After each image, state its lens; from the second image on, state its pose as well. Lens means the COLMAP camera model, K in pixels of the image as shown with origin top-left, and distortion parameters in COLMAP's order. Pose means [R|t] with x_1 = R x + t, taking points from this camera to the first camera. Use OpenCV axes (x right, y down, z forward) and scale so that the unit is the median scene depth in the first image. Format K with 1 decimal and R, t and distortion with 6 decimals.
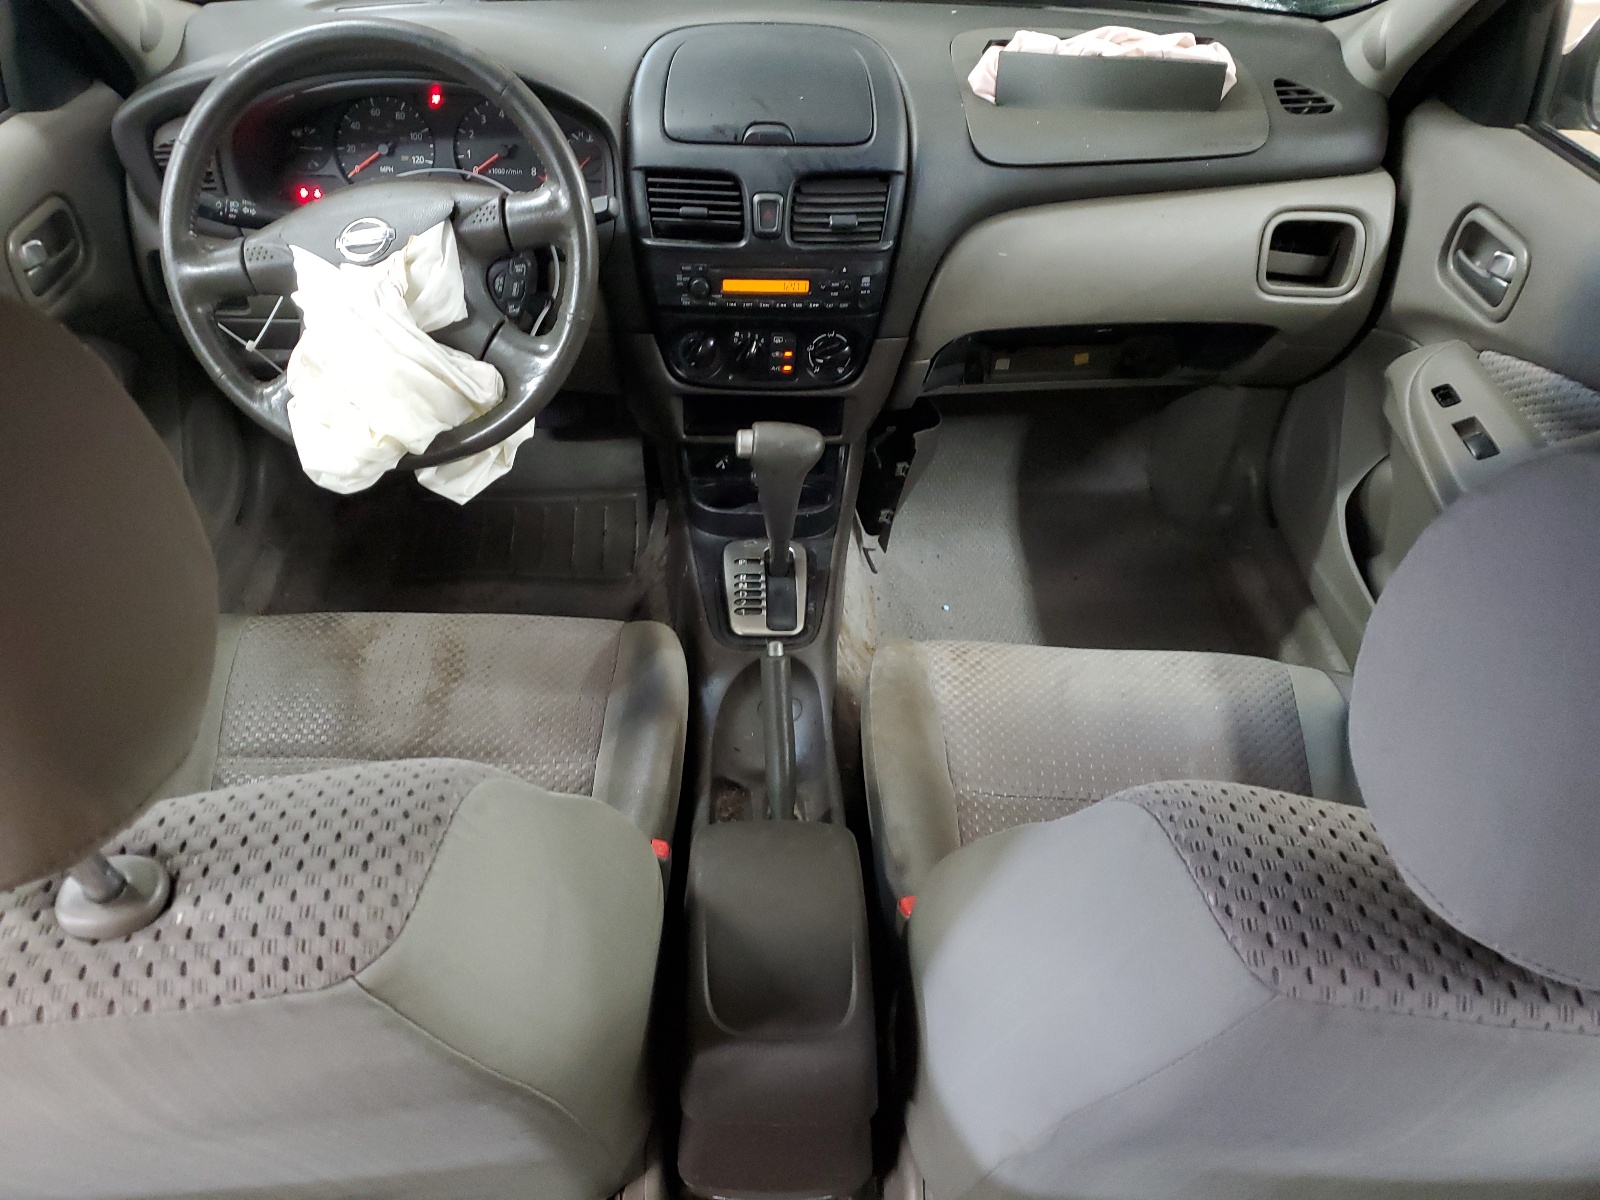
lens RADIAL K [[1215.5, 0, 798.4], [0, 1215.5, 600.4], [0, 0, 1]] dist [-0.009359, -0.003860]
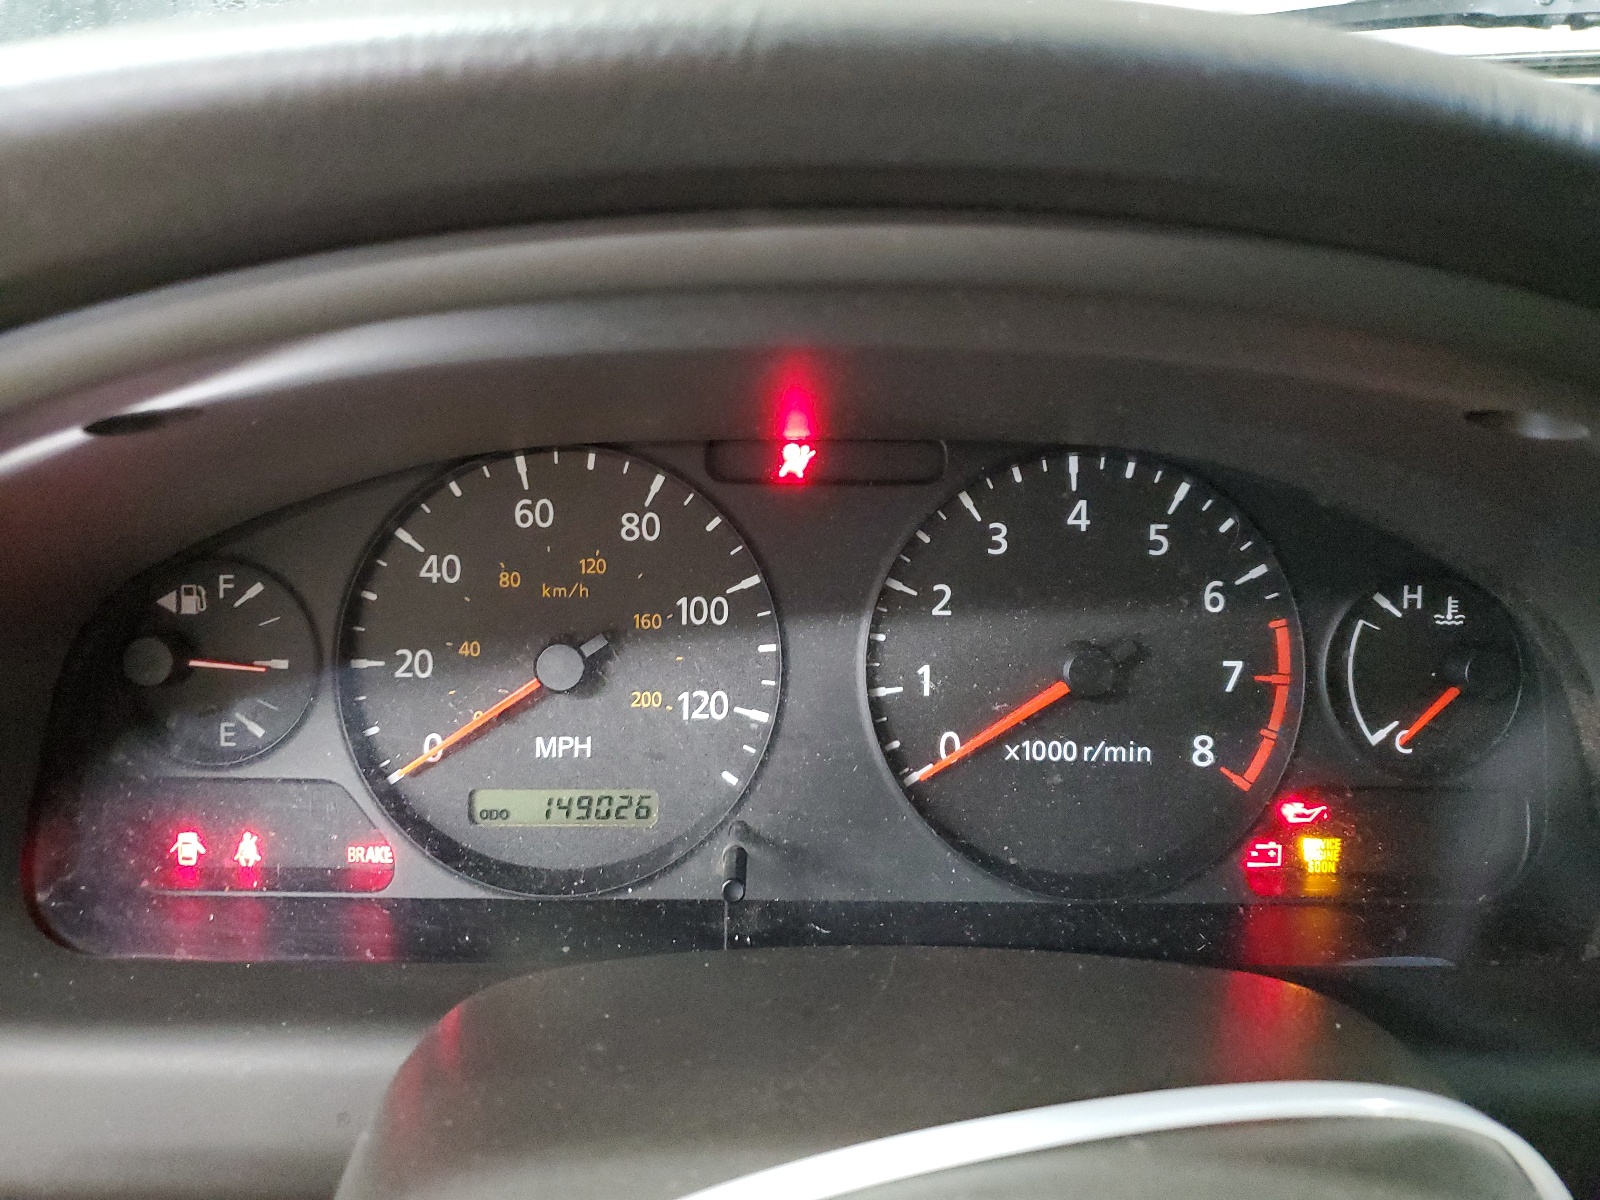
lens RADIAL K [[1215.5, 0, 800.6], [0, 1215.5, 600.6], [0, 0, 1]] dist [-0.009359, -0.003860]
pose [[0.999931, -0.010529, 0.005241, -0.297966], [0.011616, 0.953932, -0.299799, -0.315193], [-0.001843, 0.299839, 0.953988, 0.779529]]
